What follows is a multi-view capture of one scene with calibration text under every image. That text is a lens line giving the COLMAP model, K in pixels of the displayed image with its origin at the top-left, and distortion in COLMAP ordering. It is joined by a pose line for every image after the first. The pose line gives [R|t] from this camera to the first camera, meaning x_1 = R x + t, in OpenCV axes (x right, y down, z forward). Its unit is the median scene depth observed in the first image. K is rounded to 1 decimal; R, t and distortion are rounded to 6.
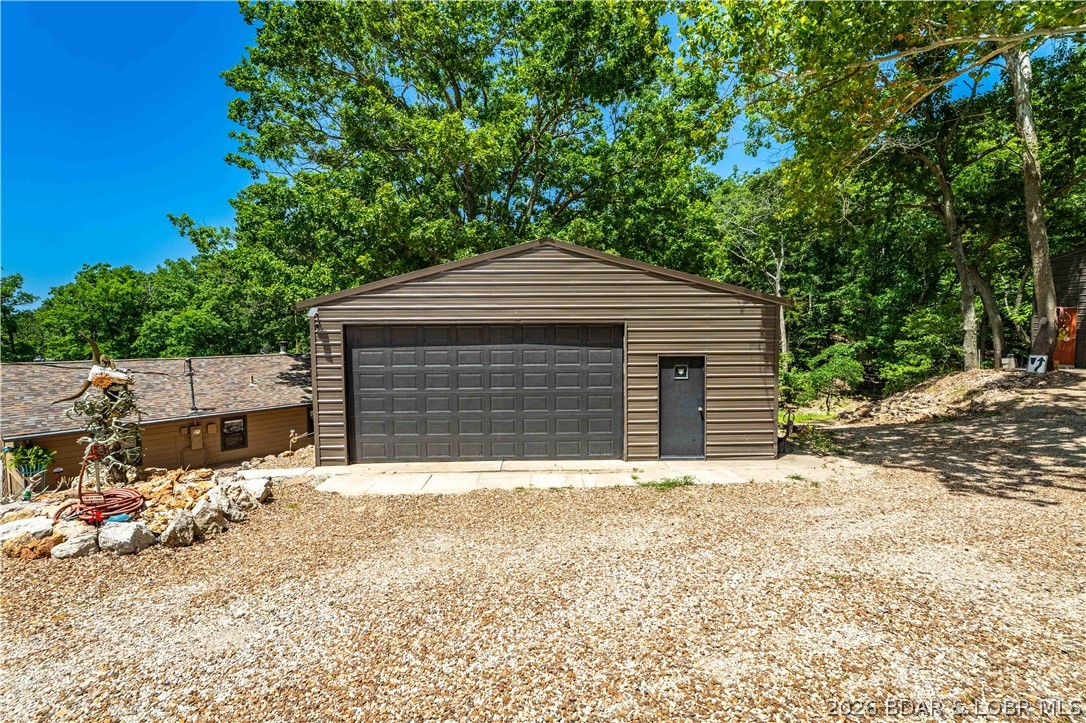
lens RADIAL K [[476.7, 0, 542.7], [0, 476.7, 363.3], [0, 0, 1]] dist [-0.007882, 0.000375]
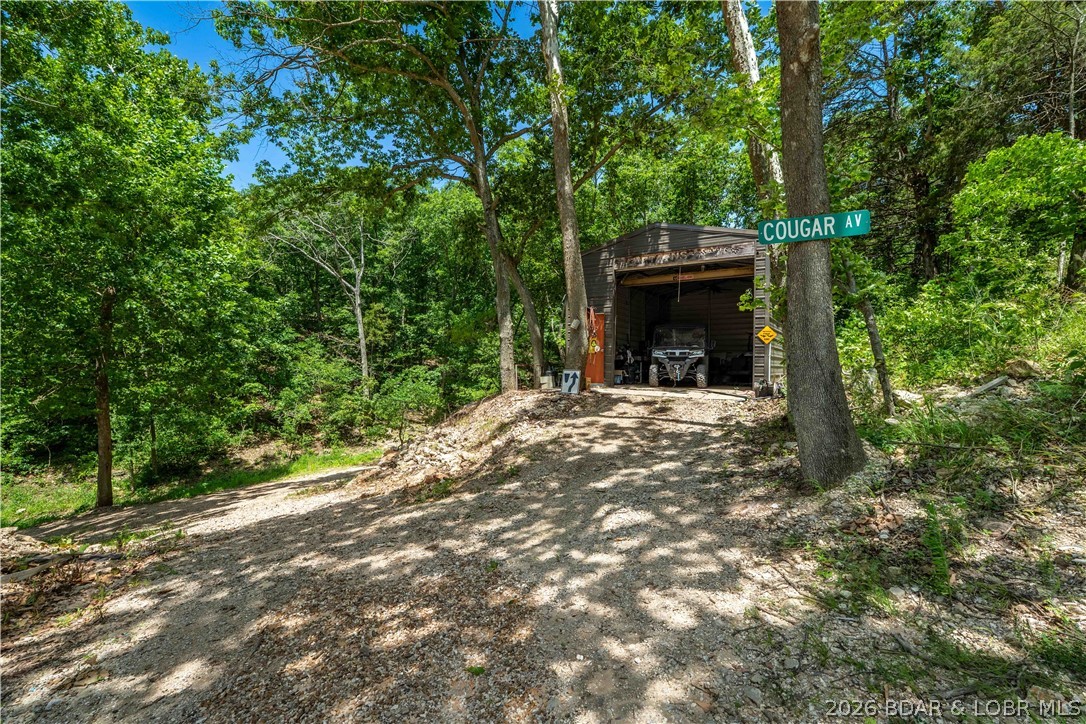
lens RADIAL K [[476.7, 0, 543.0], [0, 476.7, 365.7], [0, 0, 1]] dist [-0.007882, 0.000375]
pose [[0.735433, 0.017075, 0.677382, 0.427663], [0.018782, 0.998785, -0.045568, 0.008002], [-0.677337, 0.046234, 0.734219, 0.404329]]
